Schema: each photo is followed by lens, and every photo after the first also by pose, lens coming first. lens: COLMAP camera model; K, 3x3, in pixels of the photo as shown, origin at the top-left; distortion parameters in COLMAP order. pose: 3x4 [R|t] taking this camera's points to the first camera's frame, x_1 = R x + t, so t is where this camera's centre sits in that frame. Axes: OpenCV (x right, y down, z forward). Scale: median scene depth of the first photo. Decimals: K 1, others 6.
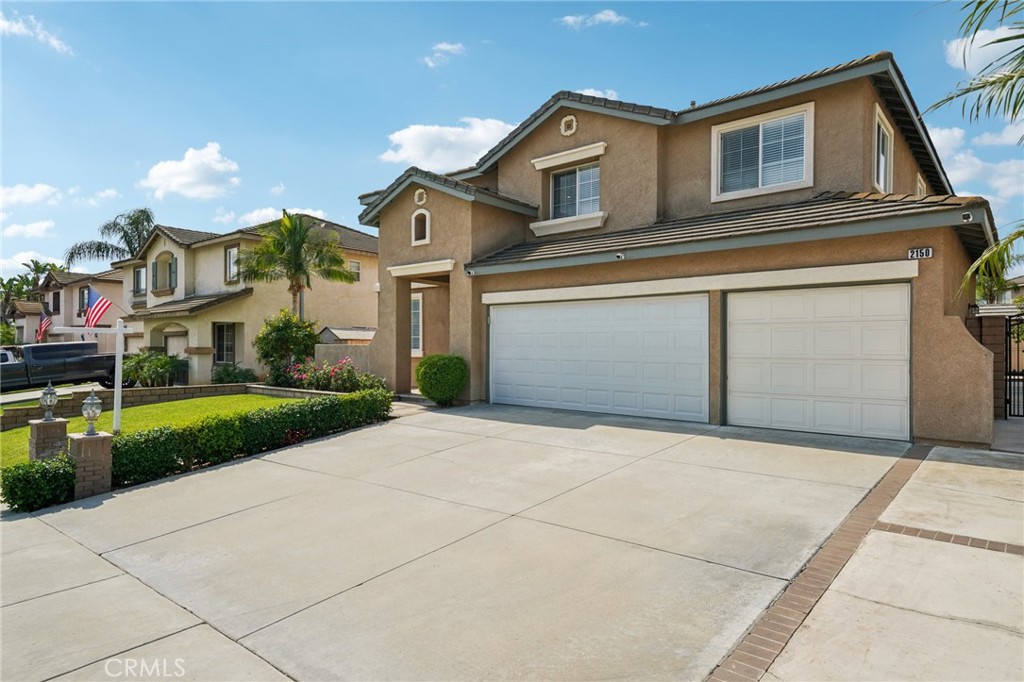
lens RADIAL K [[600.0, 0, 513.0], [0, 600.0, 349.0], [0, 0, 1]] dist [0.000435, -0.000119]
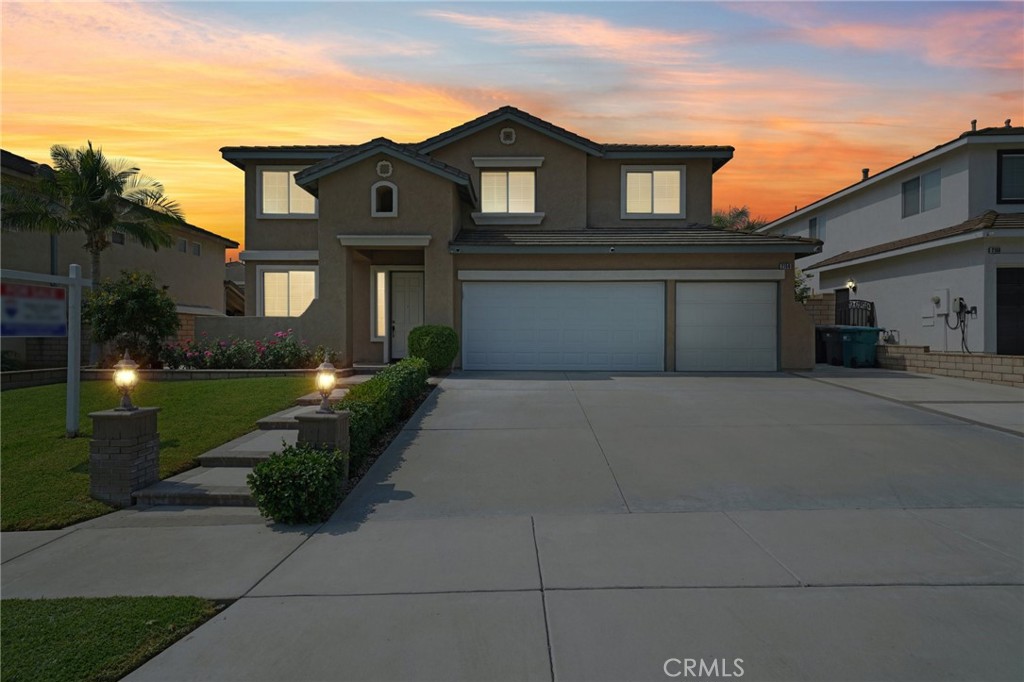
lens RADIAL K [[513.4, 0, 512.0], [0, 513.4, 341.0], [0, 0, 1]] dist [0.000848, 0.000140]
pose [[0.758517, -0.007512, 0.651609, -0.576856], [0.006006, 0.999972, 0.004537, 0.032541], [-0.651625, 0.000472, 0.758541, 0.219932]]
